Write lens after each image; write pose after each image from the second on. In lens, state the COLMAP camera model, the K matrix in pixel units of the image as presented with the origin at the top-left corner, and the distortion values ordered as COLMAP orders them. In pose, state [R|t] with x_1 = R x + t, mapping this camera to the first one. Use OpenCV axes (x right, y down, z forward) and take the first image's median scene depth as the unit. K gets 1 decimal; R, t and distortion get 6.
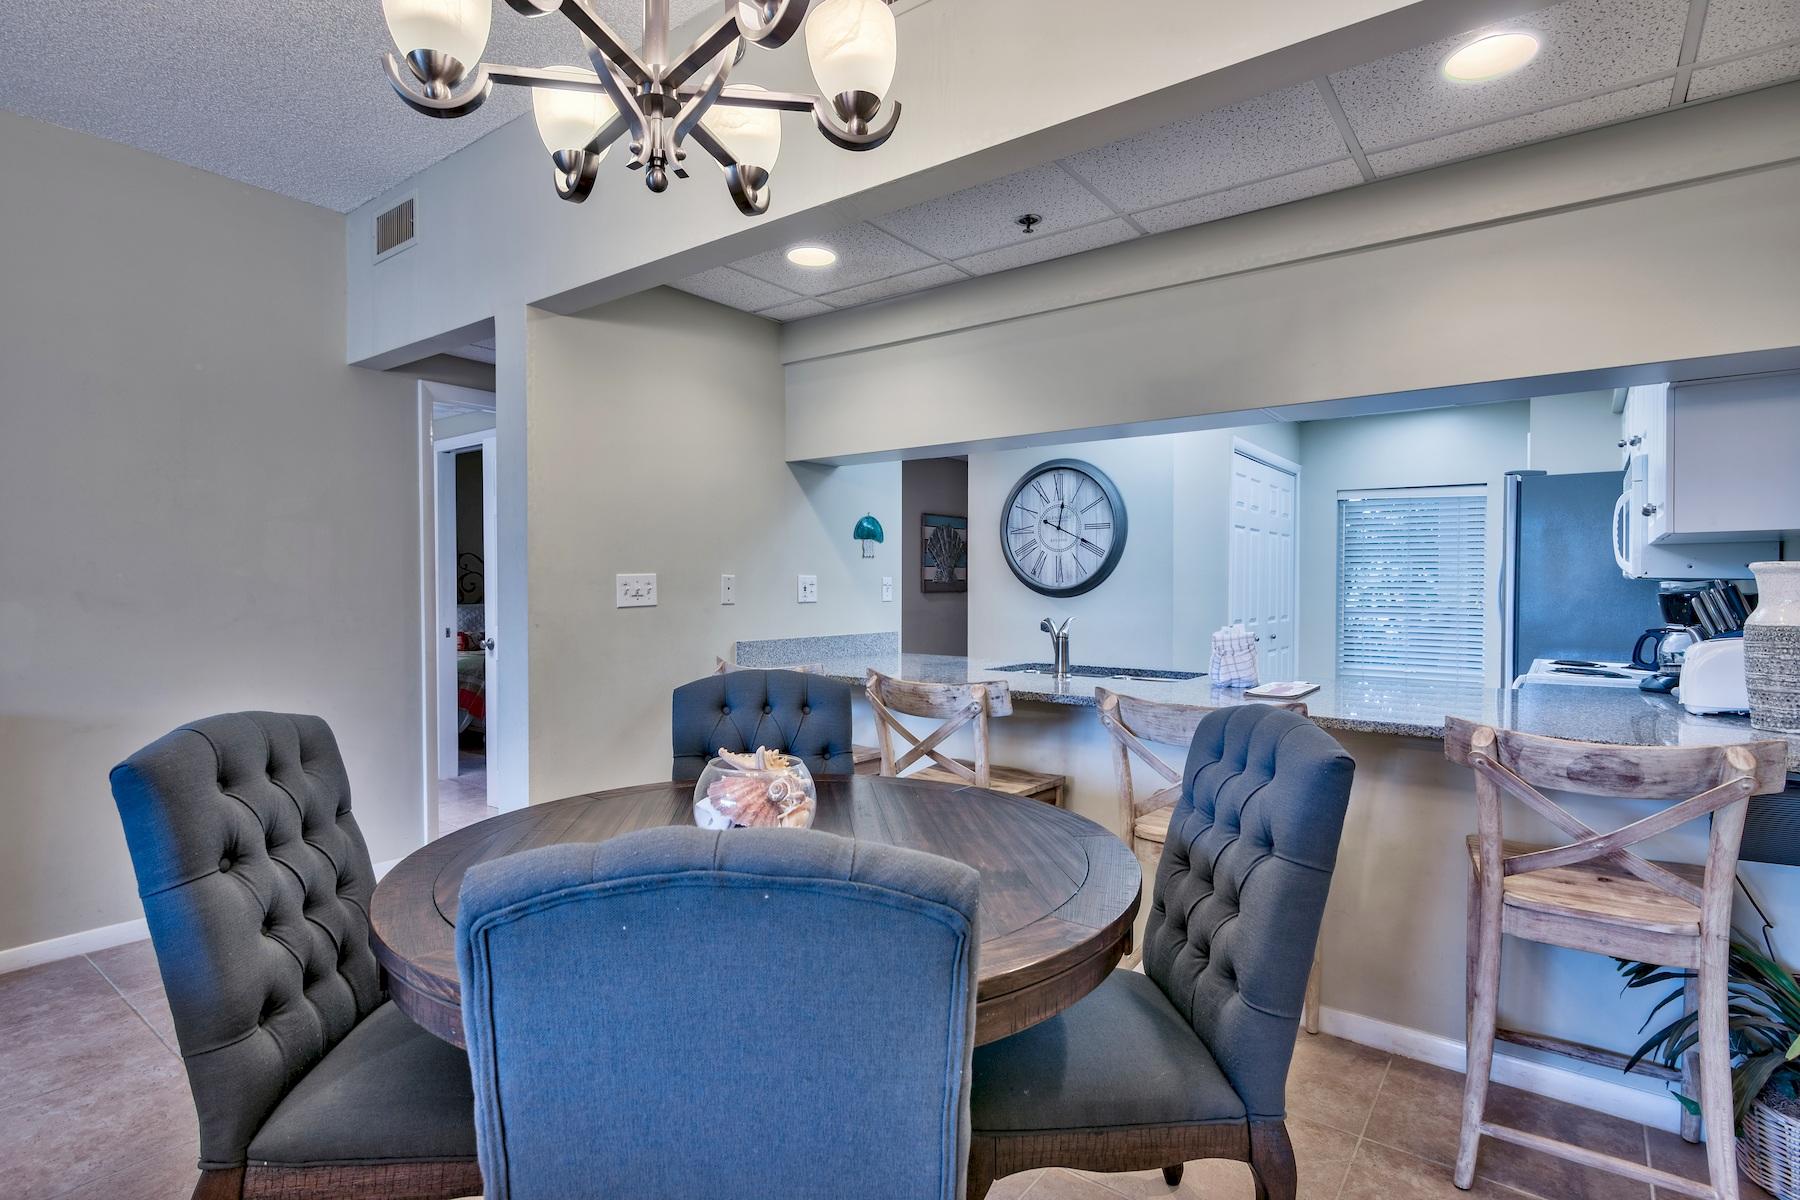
lens RADIAL K [[898.8, 0, 888.9], [0, 898.8, 600.4], [0, 0, 1]] dist [-0.000640, -0.001290]
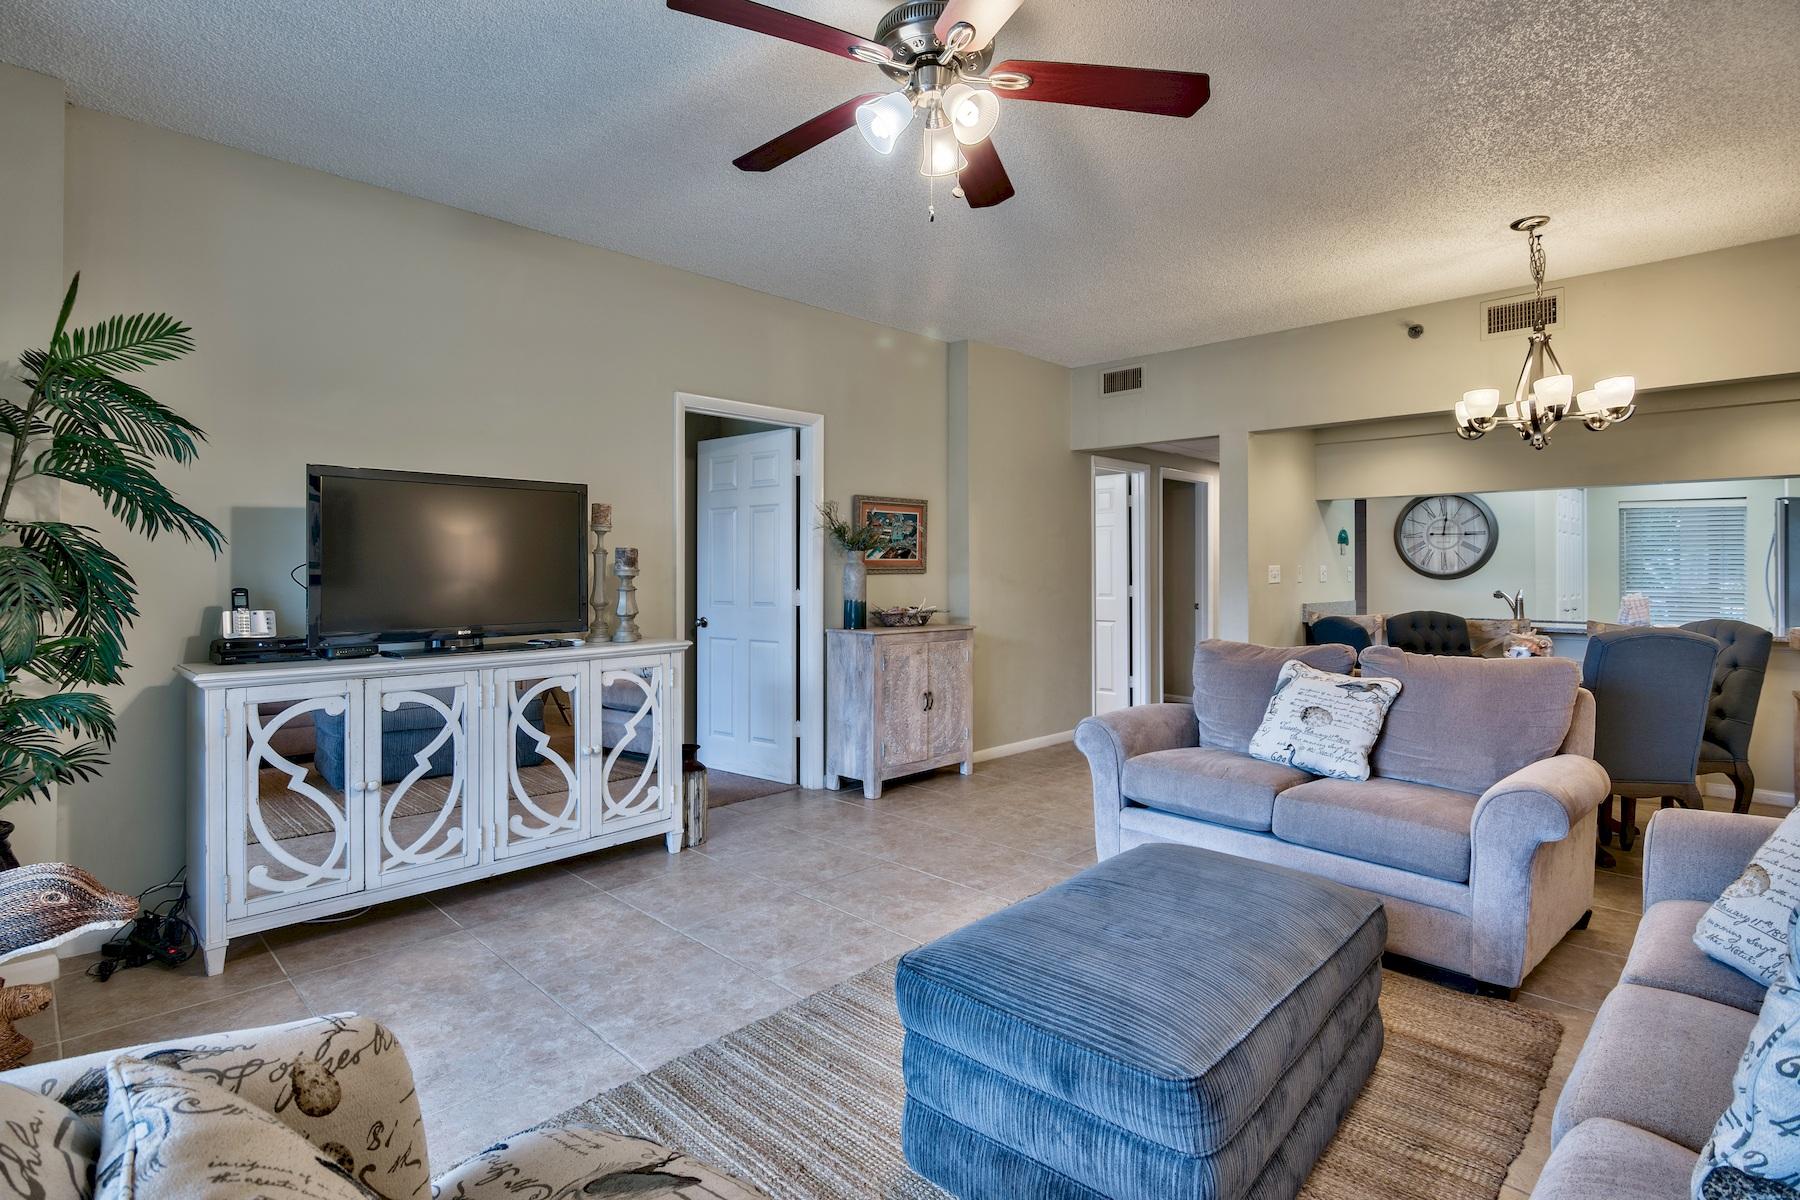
lens RADIAL K [[898.8, 0, 874.9], [0, 898.8, 564.4], [0, 0, 1]] dist [-0.000640, -0.001290]
pose [[0.990546, -0.000700, -0.137180, -0.582719], [-0.002575, 0.999716, -0.023693, 0.009939], [0.137157, 0.023822, 0.990263, -0.672245]]
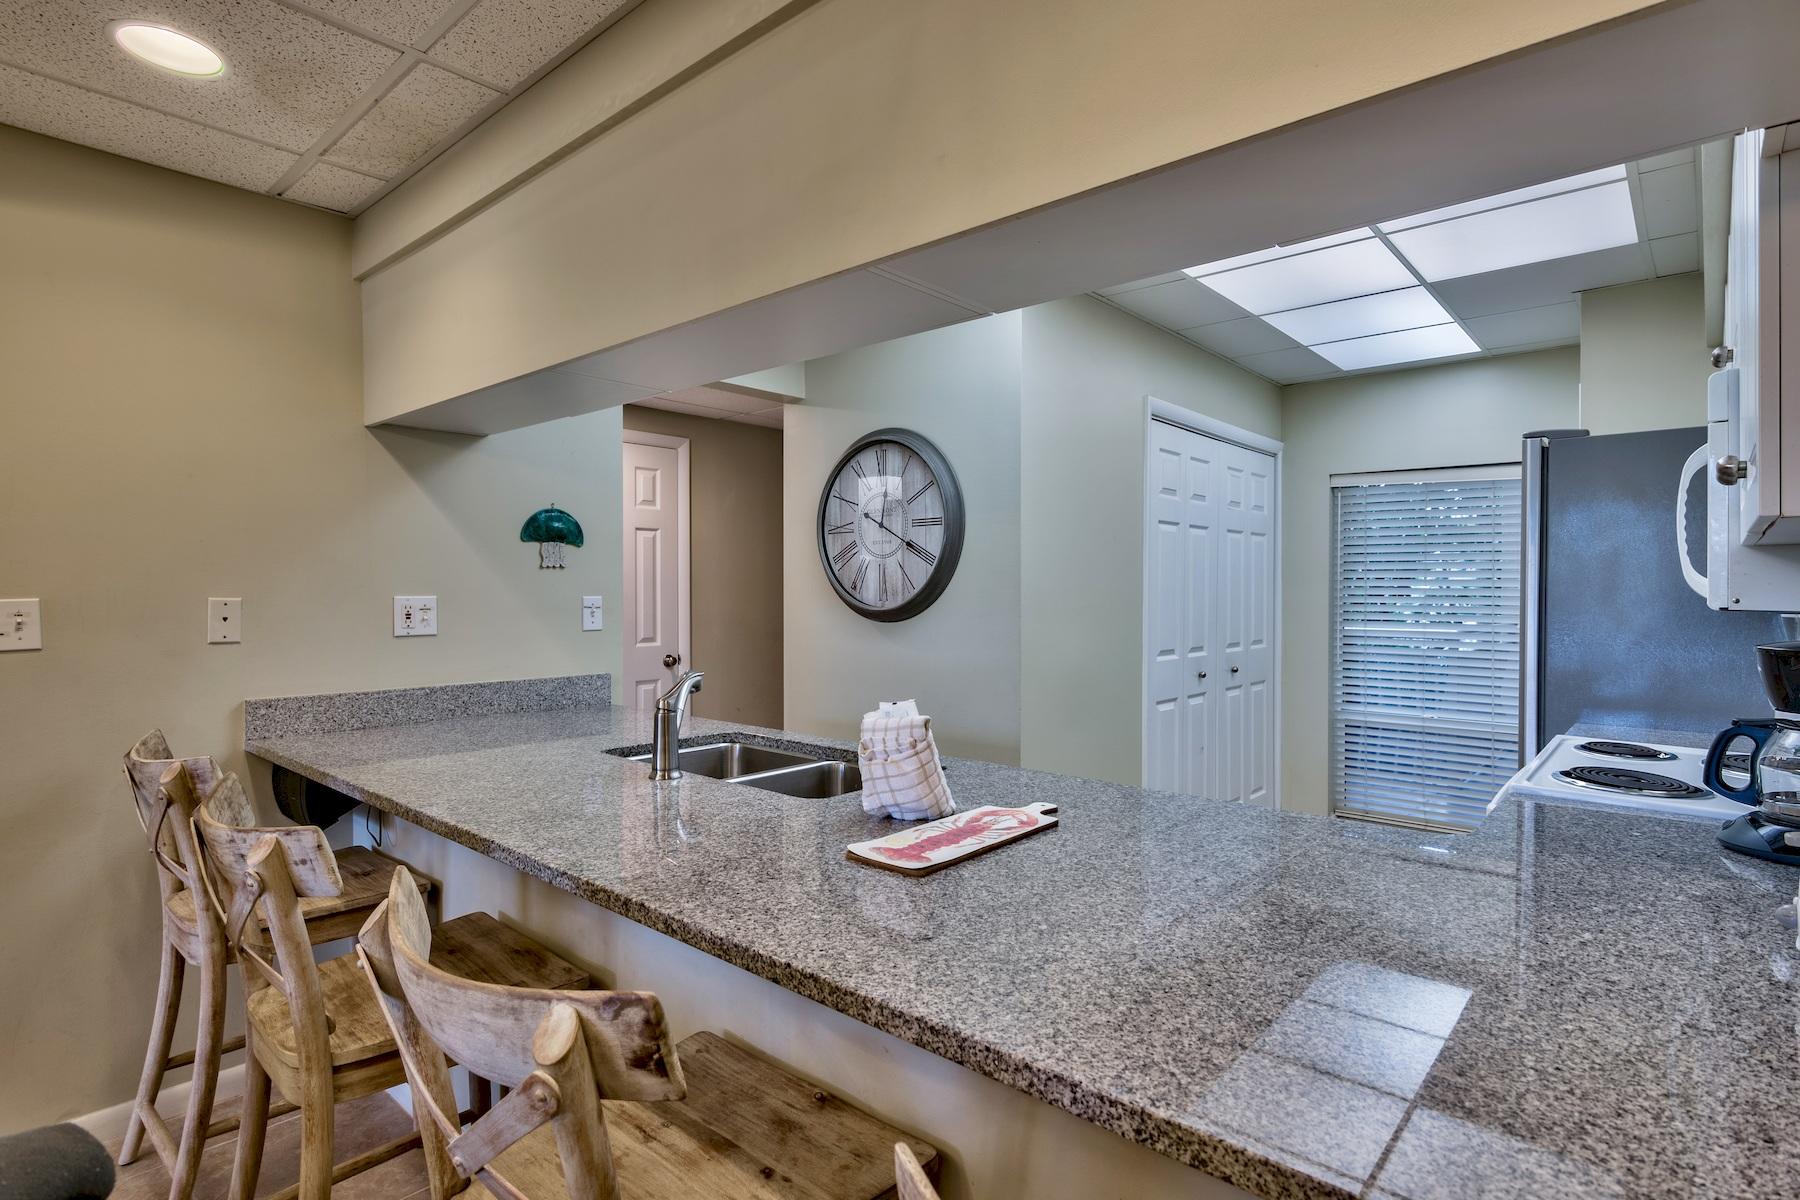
lens RADIAL K [[898.8, 0, 896.7], [0, 898.8, 596.5], [0, 0, 1]] dist [-0.000640, -0.001290]
pose [[0.996707, 0.000503, -0.081089, 0.269013], [-0.001139, 0.999969, -0.007801, -0.018790], [0.081082, 0.007867, 0.996676, 0.298316]]
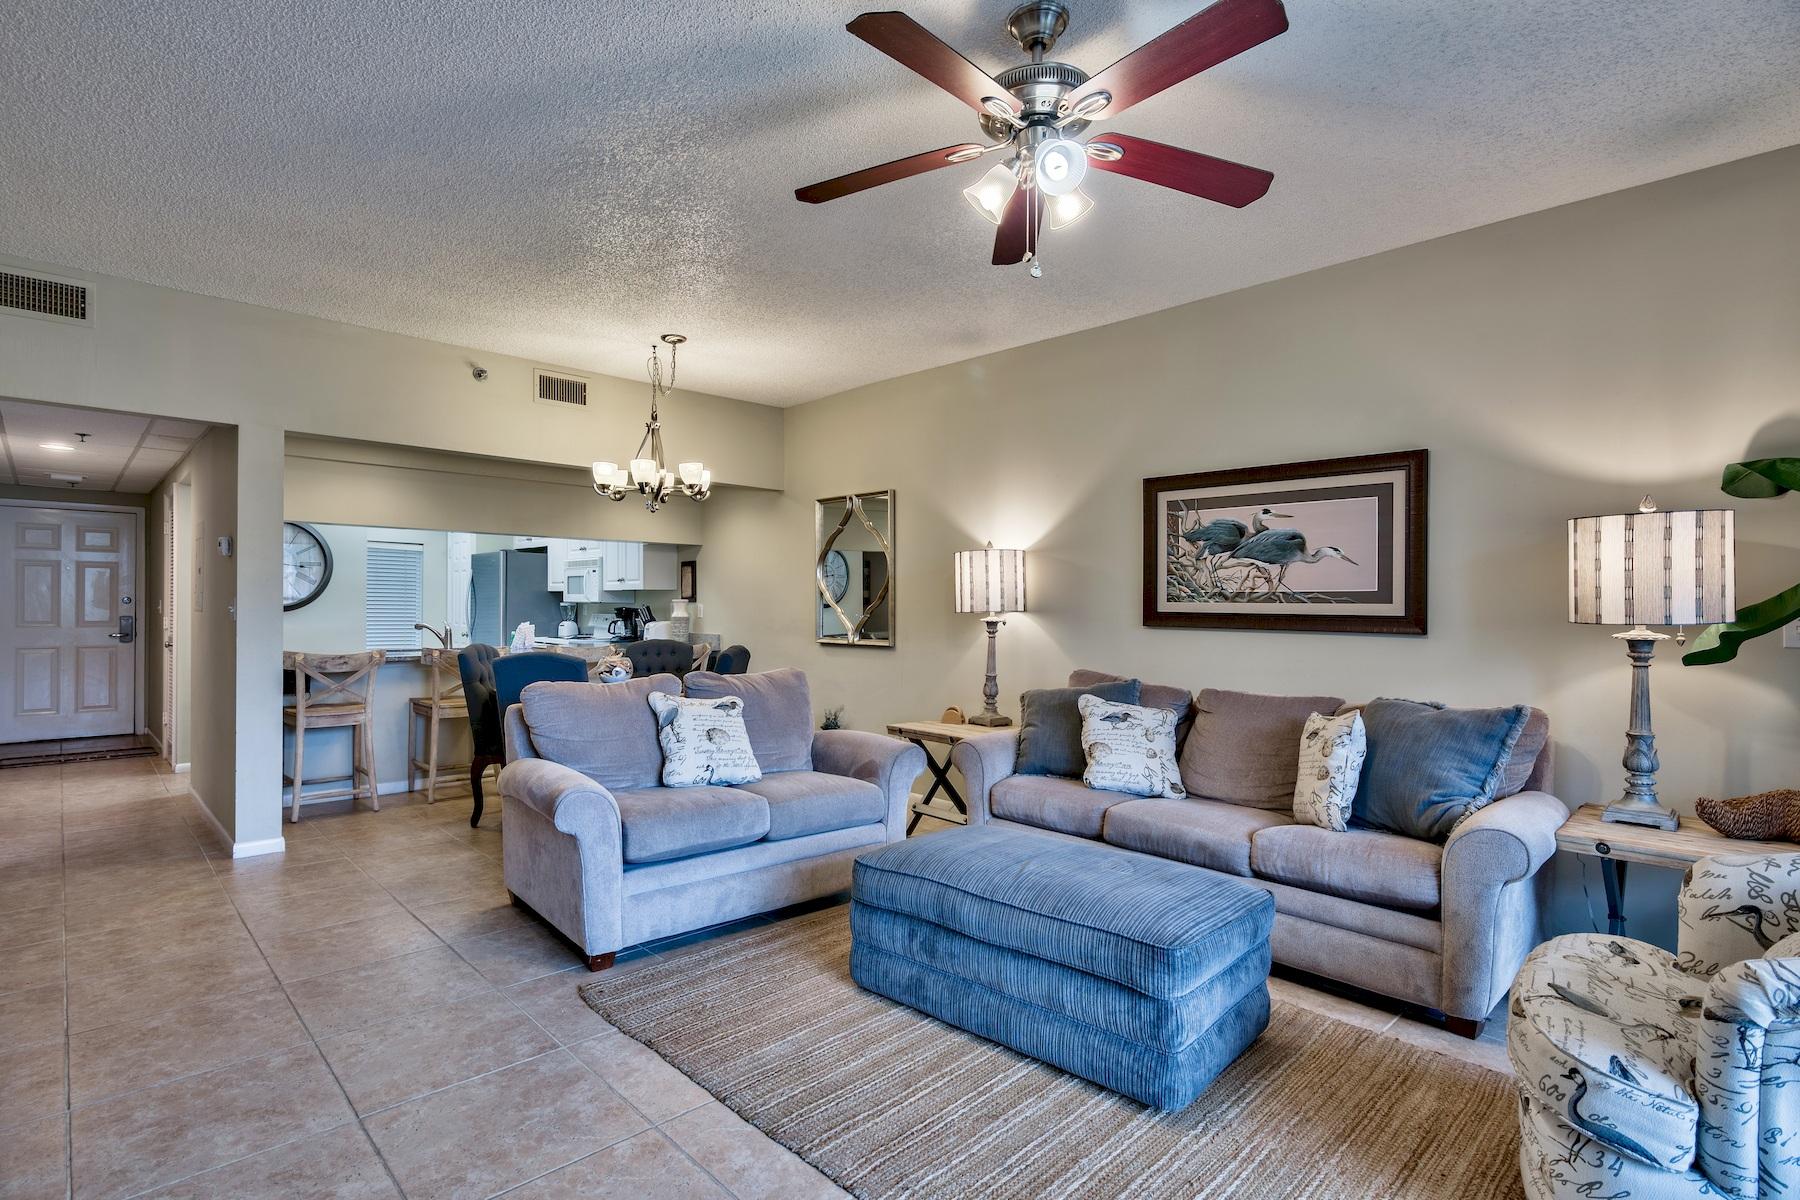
lens RADIAL K [[898.8, 0, 904.1], [0, 898.8, 596.4], [0, 0, 1]] dist [-0.000640, -0.001290]
pose [[0.136165, 0.010023, 0.990635, -1.127591], [0.008483, 0.999900, -0.011283, -0.003810], [-0.990650, 0.009940, 0.136067, -0.184778]]
